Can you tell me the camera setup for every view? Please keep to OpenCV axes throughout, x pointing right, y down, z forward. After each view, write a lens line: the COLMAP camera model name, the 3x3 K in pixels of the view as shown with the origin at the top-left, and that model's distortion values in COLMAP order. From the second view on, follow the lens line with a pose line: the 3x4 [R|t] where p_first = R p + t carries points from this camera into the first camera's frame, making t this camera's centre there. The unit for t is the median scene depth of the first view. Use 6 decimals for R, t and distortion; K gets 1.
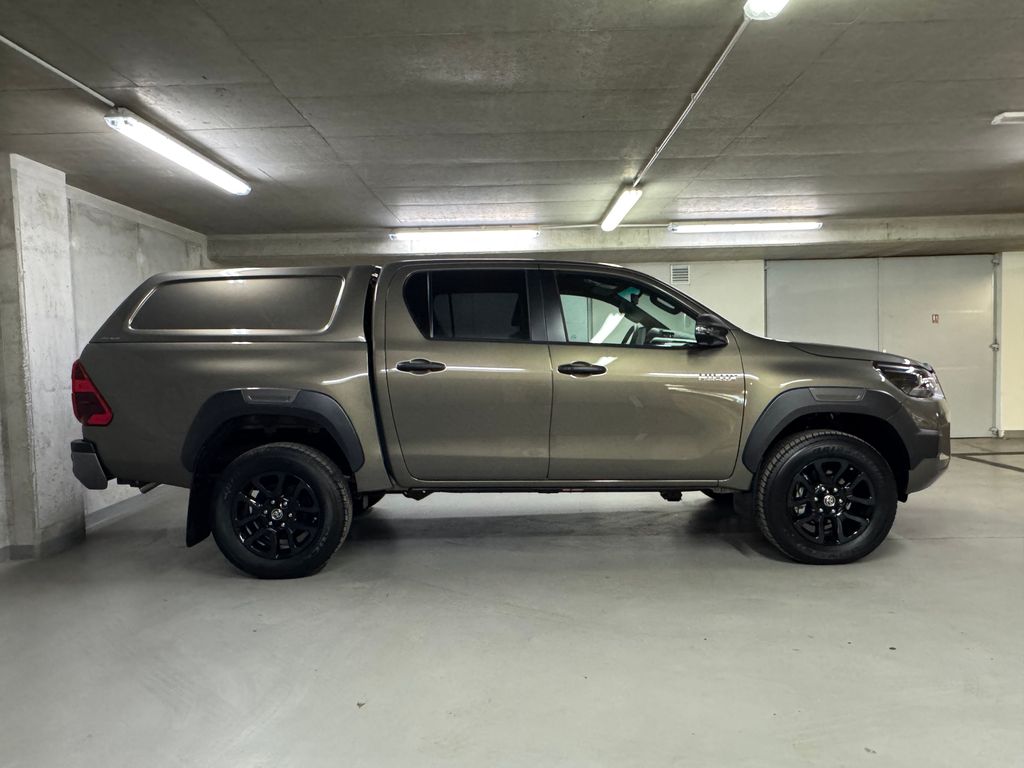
lens RADIAL K [[674.1, 0, 512.0], [0, 674.1, 384.0], [0, 0, 1]] dist [-0.002503, -0.000250]
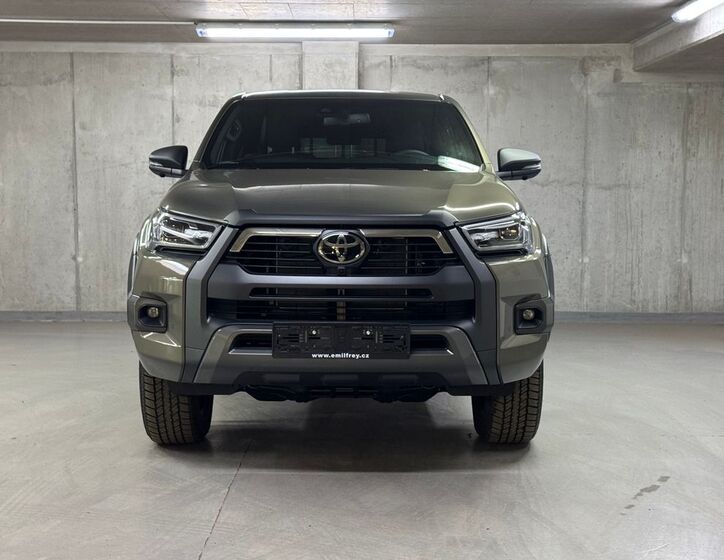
lens RADIAL K [[1083.6, 0, 362.0], [0, 1083.6, 280.0], [0, 0, 1]] dist [0.161787, -0.270001]
pose [[0.017816, 0.100837, -0.994743, 1.192030], [-0.053809, 0.993556, 0.099753, -0.053421], [0.998392, 0.051749, 0.023127, 0.795452]]
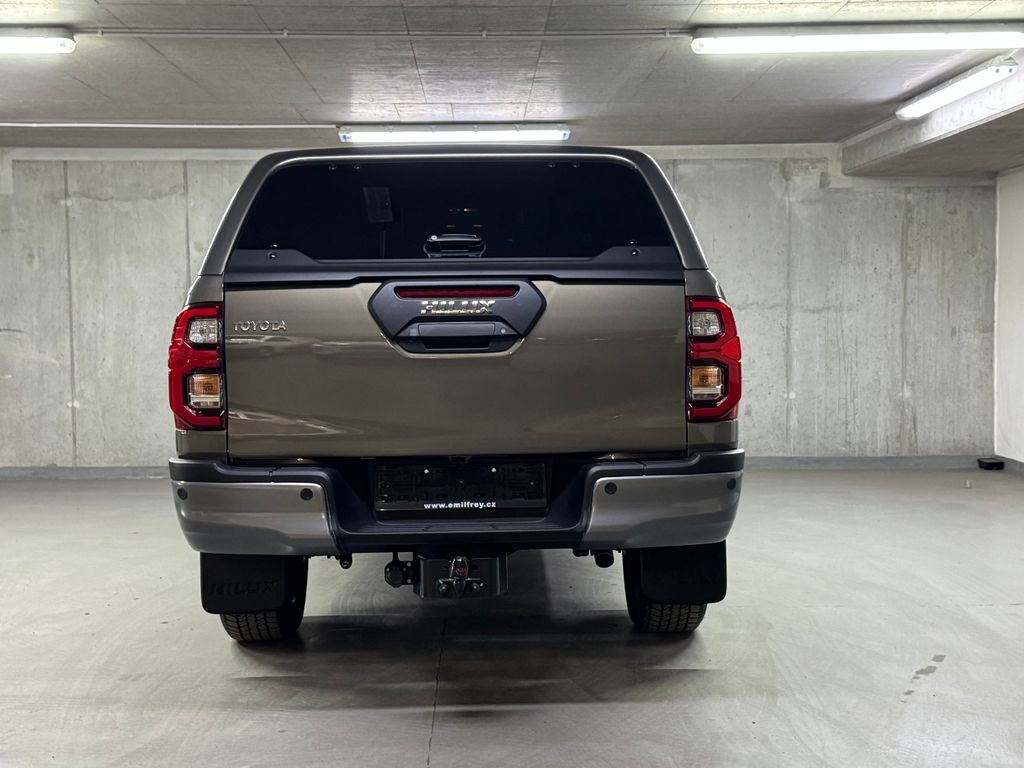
lens RADIAL K [[1291.6, 0, 512.0], [0, 1291.6, 384.0], [0, 0, 1]] dist [0.186369, -0.416638]
pose [[0.041429, 0.076094, -0.996240, 1.209029], [-0.040822, 0.996392, 0.074408, -0.062477], [0.998307, 0.037586, 0.044385, 0.731442]]
